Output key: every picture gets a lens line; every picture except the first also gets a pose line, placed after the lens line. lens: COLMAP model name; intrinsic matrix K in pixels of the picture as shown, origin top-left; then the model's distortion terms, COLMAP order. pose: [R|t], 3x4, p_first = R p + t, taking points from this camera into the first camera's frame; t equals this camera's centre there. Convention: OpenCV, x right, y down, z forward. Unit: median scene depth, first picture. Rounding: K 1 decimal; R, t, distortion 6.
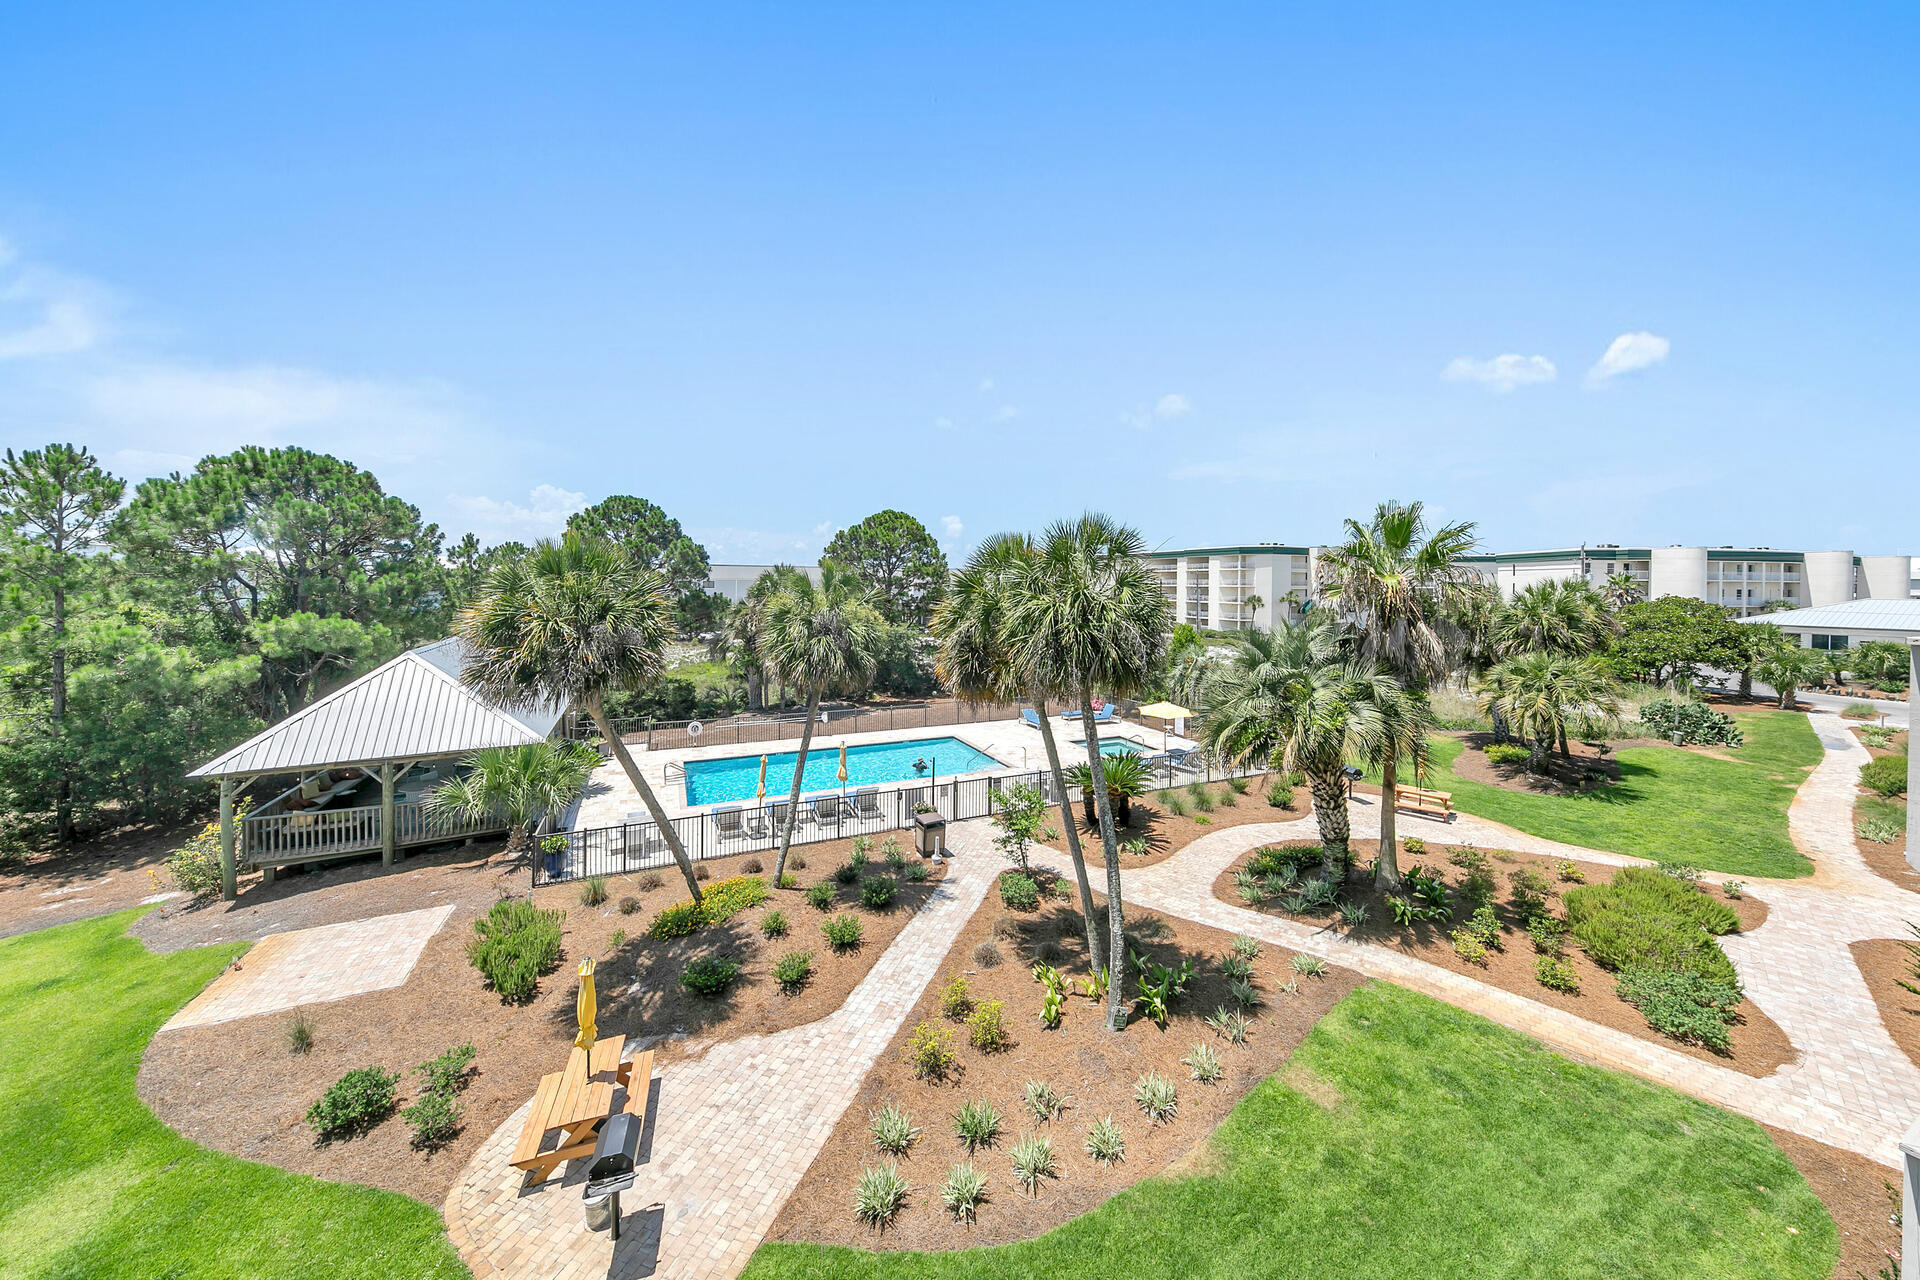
lens RADIAL K [[671.7, 0, 967.0], [0, 671.7, 587.3], [0, 0, 1]] dist [0.003093, -0.000152]
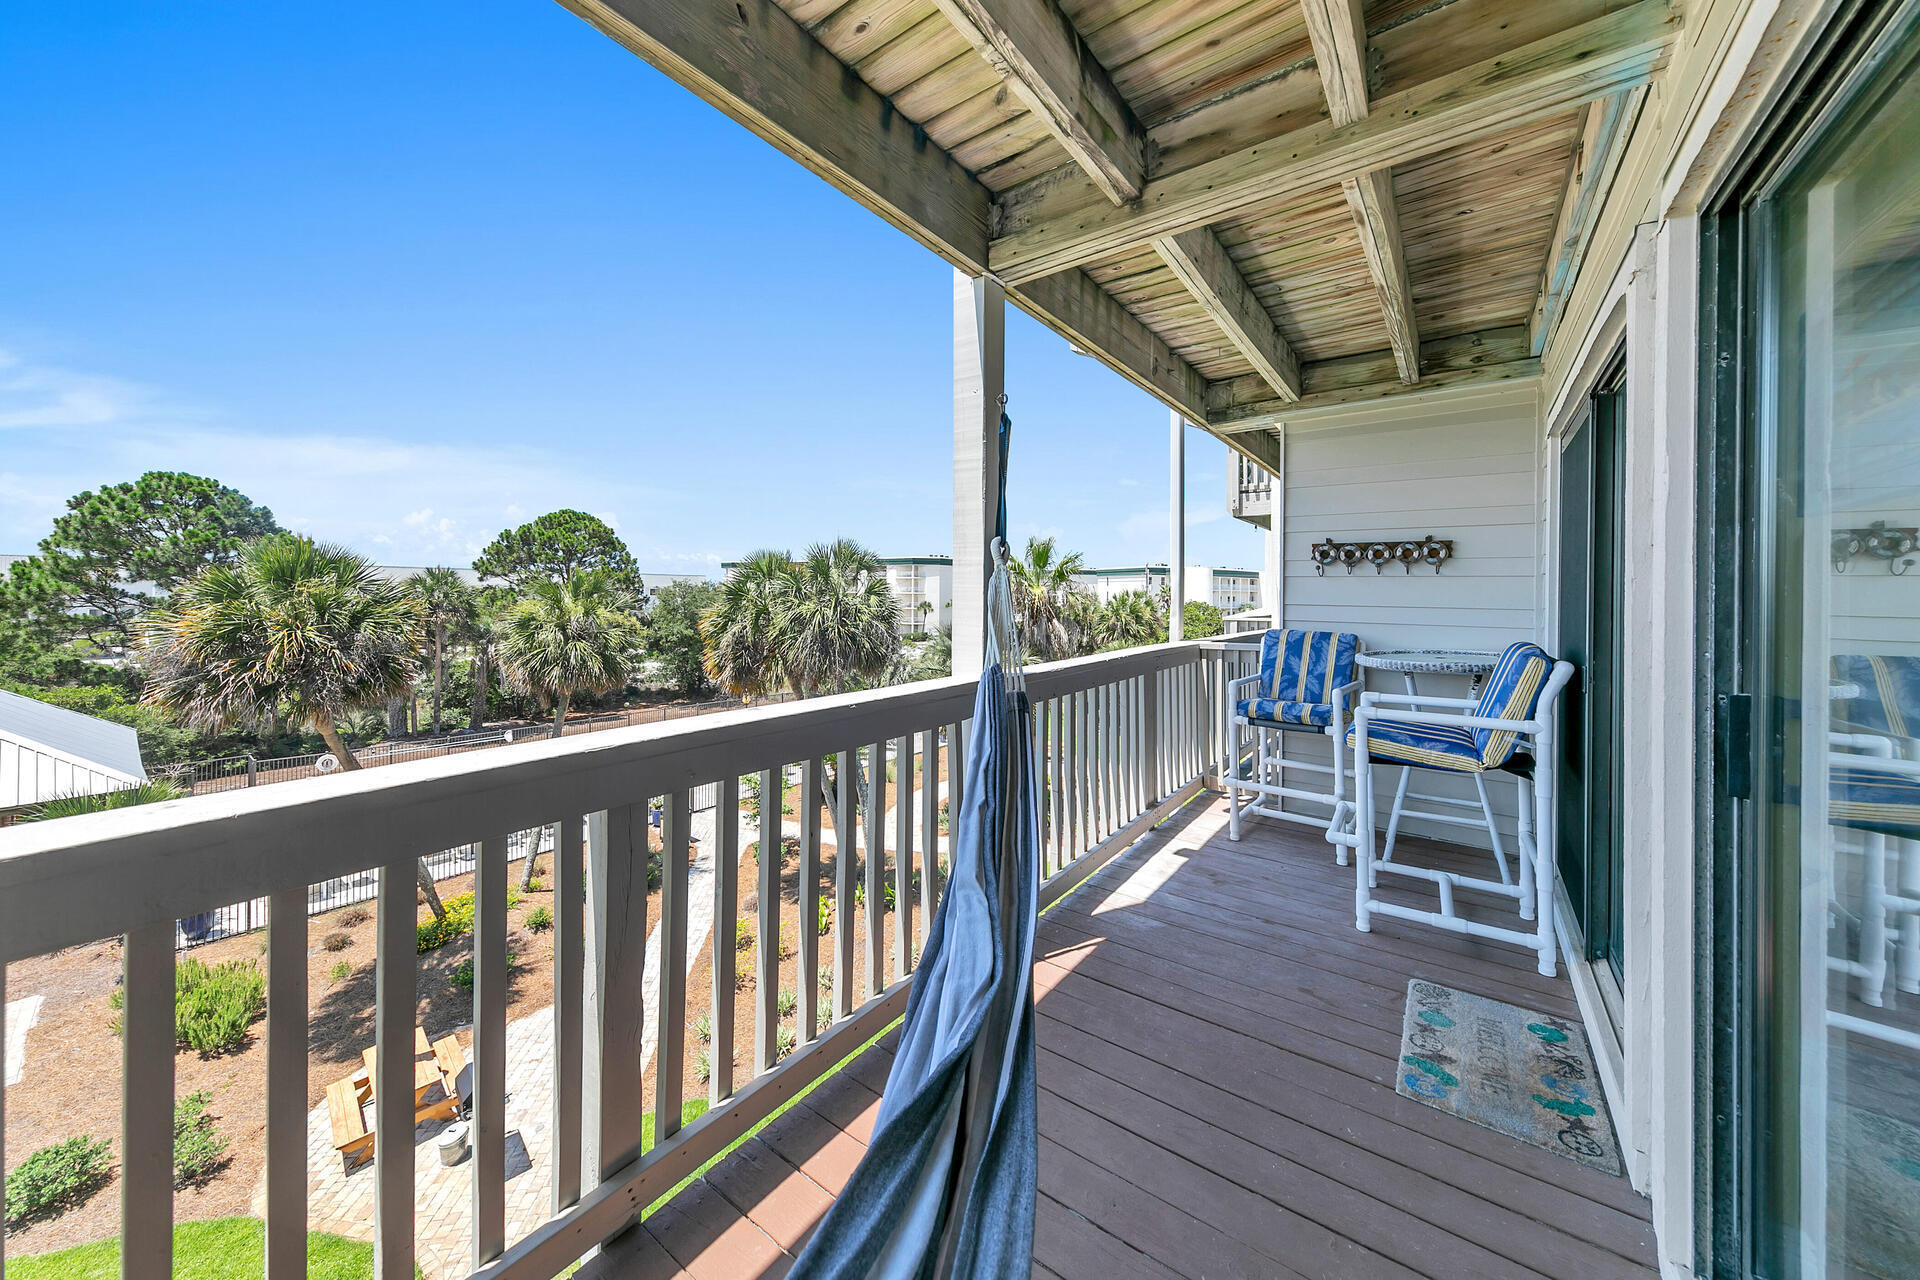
lens RADIAL K [[671.7, 0, 967.0], [0, 671.7, 587.3], [0, 0, 1]] dist [0.003093, -0.000152]
pose [[0.889217, 0.006825, 0.457434, -0.152884], [-0.002325, 0.999943, -0.010399, -0.001798], [-0.457479, 0.008183, 0.889183, -0.199025]]
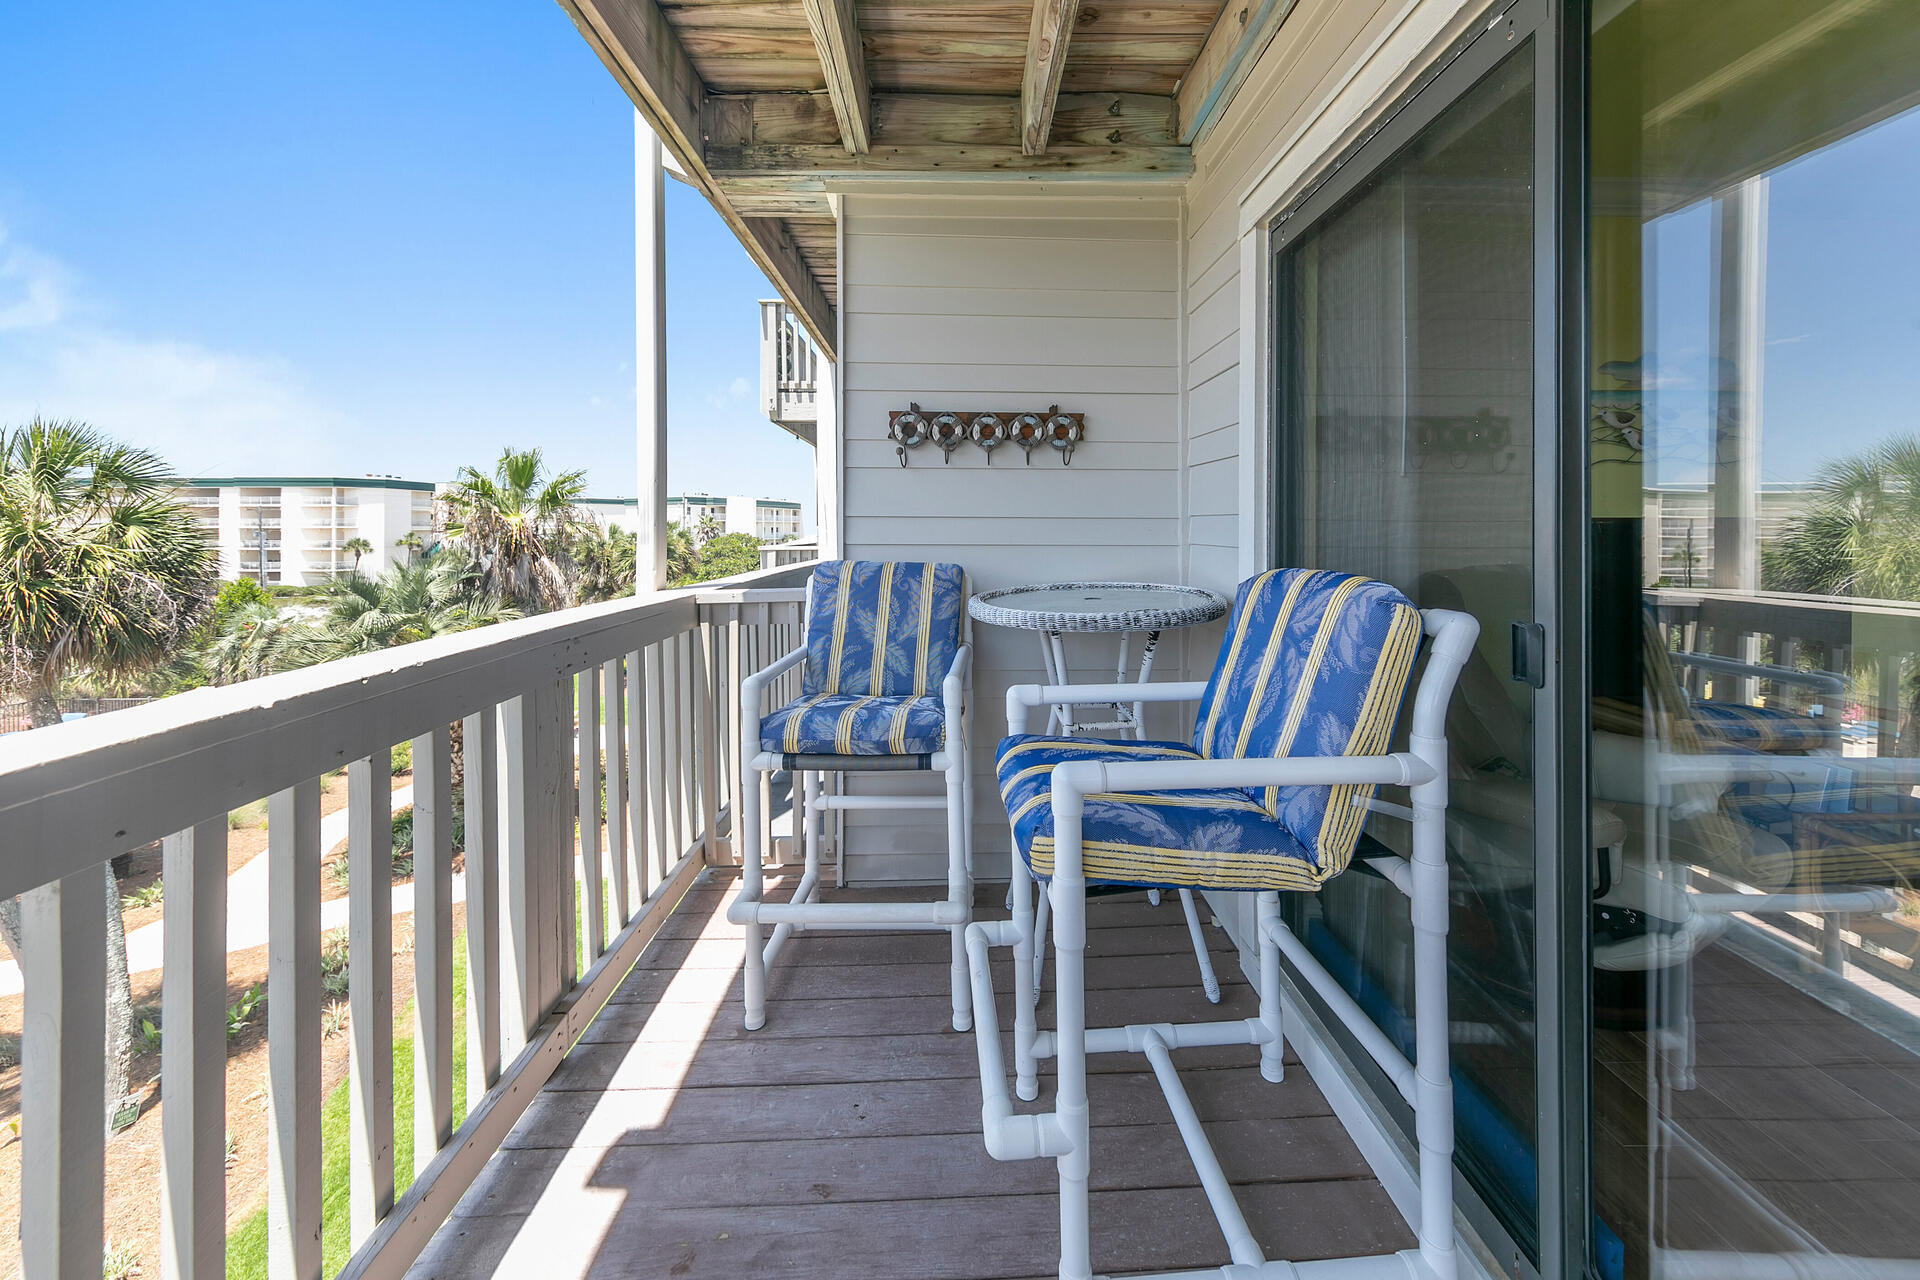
lens RADIAL K [[687.1, 0, 972.1], [0, 687.1, 526.8], [0, 0, 1]] dist [0.010479, 0.000031]
pose [[0.427659, -0.005749, 0.903922, -0.043545], [0.007271, 0.999969, 0.002920, 0.004136], [-0.903911, 0.005324, 0.427687, -0.108901]]
